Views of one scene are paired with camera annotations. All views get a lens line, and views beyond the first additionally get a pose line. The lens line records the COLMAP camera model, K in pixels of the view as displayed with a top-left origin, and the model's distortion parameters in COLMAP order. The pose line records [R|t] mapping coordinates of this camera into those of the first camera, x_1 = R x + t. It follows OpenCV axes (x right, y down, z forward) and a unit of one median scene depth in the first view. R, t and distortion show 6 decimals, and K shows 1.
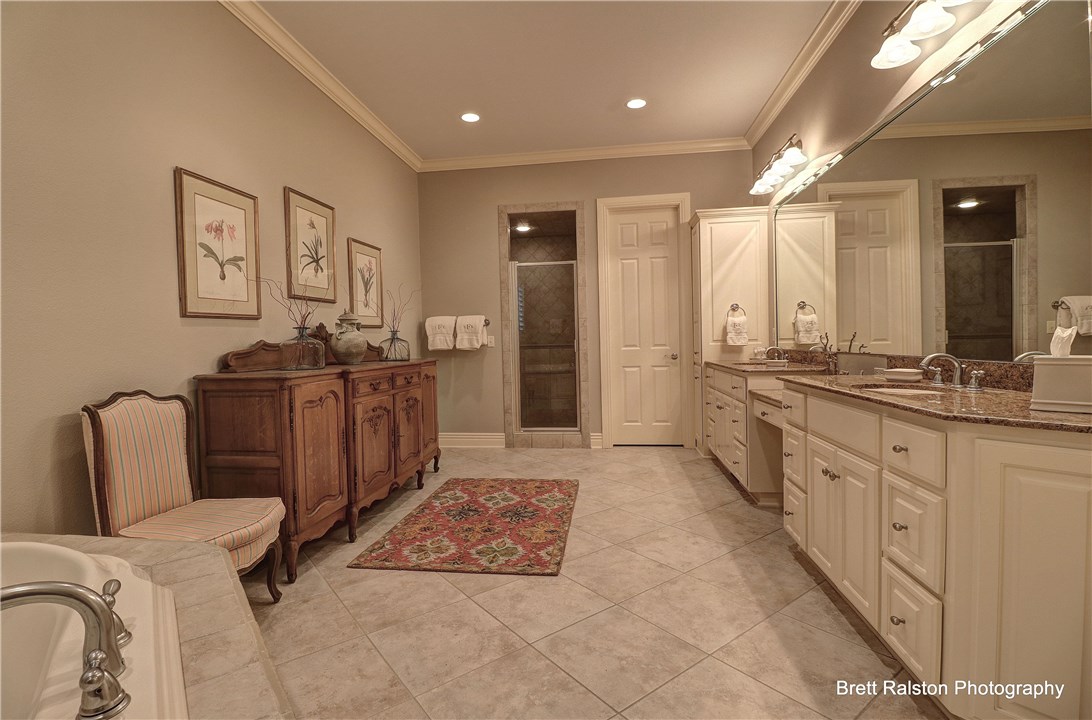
lens RADIAL K [[499.4, 0, 540.4], [0, 499.4, 352.8], [0, 0, 1]] dist [-0.001362, -0.000077]
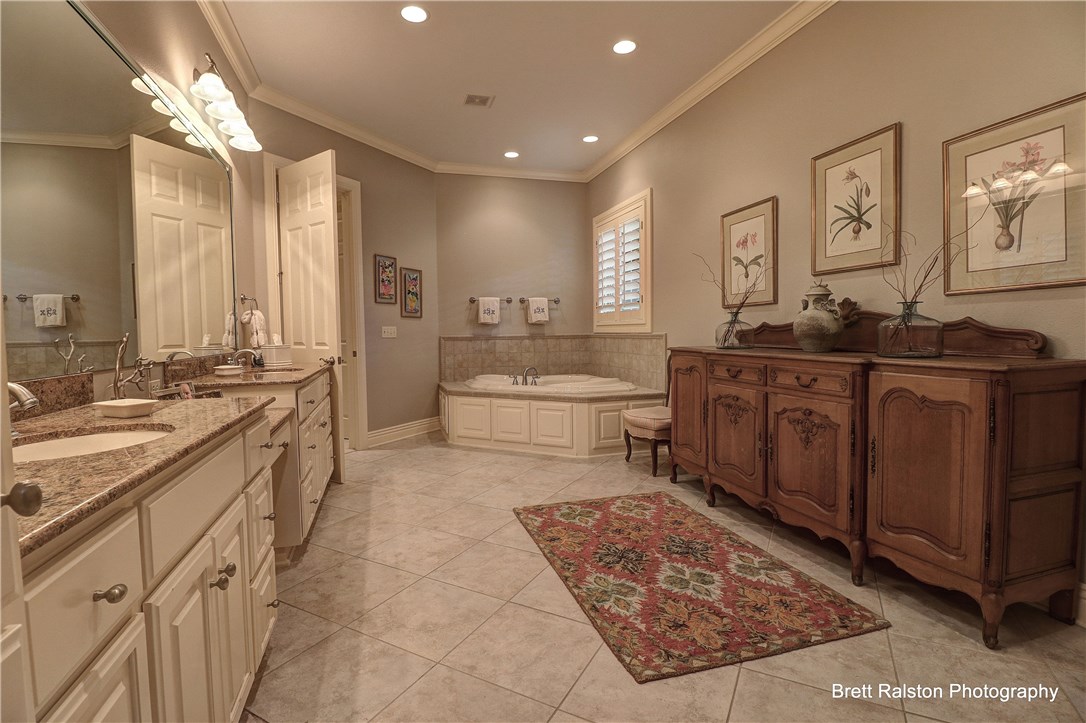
lens RADIAL K [[515.5, 0, 539.3], [0, 515.5, 361.0], [0, 0, 1]] dist [-0.001540, -0.000150]
pose [[-0.907080, 0.059473, -0.416736, 0.390312], [0.023502, 0.995580, 0.090925, -0.051200], [0.420302, 0.072682, -0.904469, 1.690911]]
